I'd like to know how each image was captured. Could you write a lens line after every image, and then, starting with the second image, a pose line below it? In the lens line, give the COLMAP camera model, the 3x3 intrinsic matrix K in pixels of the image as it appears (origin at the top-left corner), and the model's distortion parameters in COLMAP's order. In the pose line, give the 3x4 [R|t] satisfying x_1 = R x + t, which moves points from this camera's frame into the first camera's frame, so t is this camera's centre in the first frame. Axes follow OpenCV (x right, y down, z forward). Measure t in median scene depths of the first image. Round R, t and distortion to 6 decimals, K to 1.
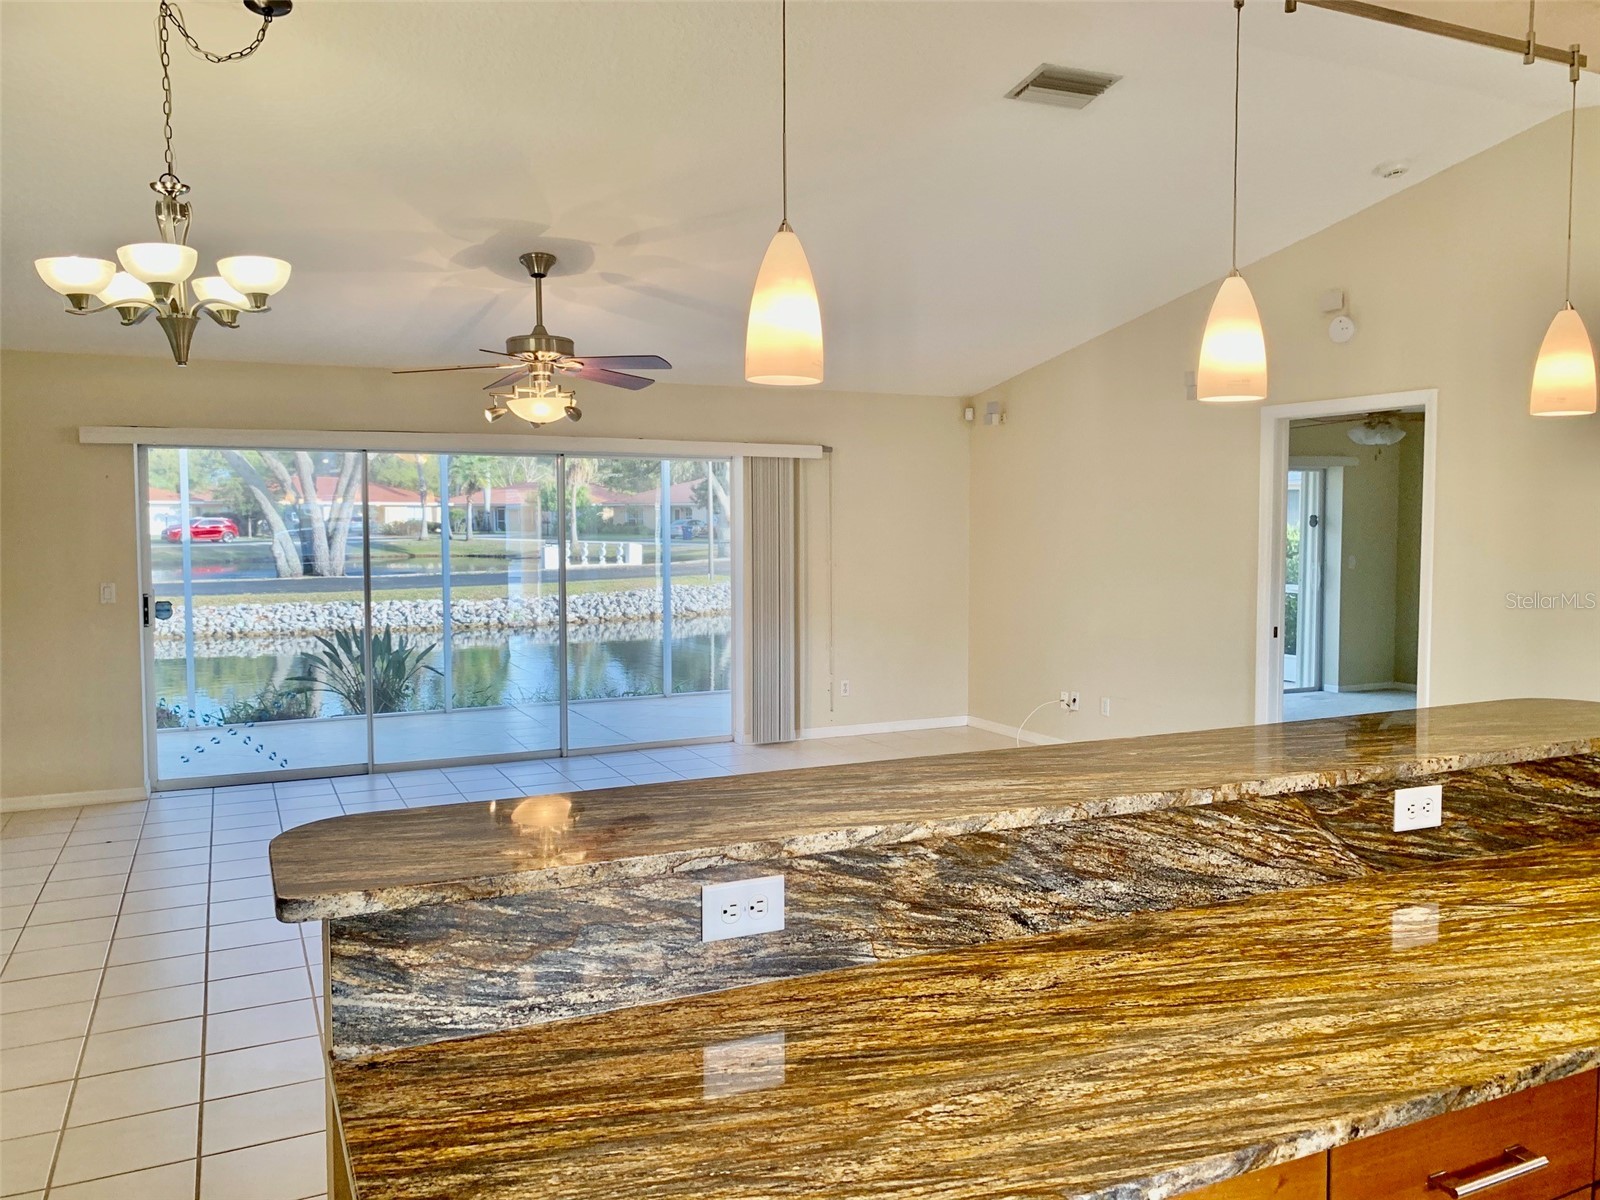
lens RADIAL K [[1222.6, 0, 796.3], [0, 1222.6, 585.2], [0, 0, 1]] dist [0.031381, -0.048648]
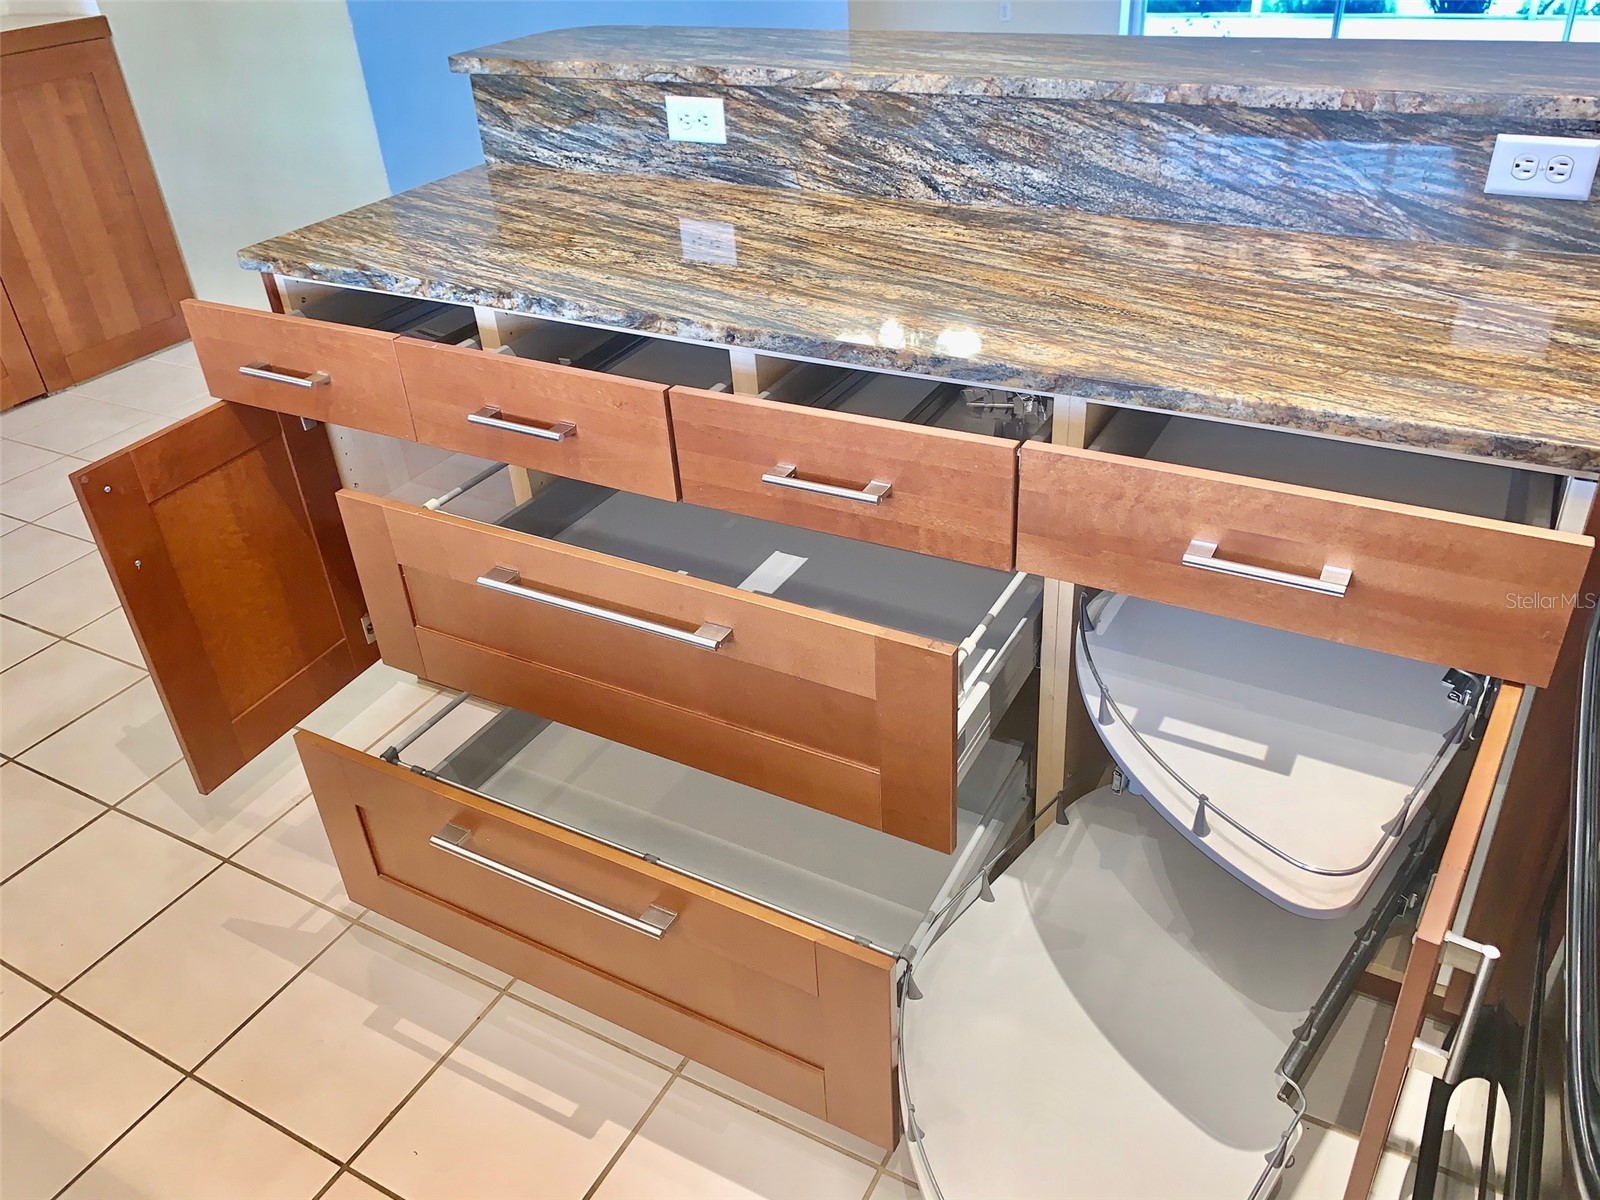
lens RADIAL K [[1222.6, 0, 820.0], [0, 1222.6, 571.8], [0, 0, 1]] dist [0.031381, -0.048648]
pose [[0.583326, 0.397689, -0.708219, 1.027565], [0.014256, 0.866788, 0.498473, 0.026881], [0.812113, -0.300869, 0.499951, 0.271778]]
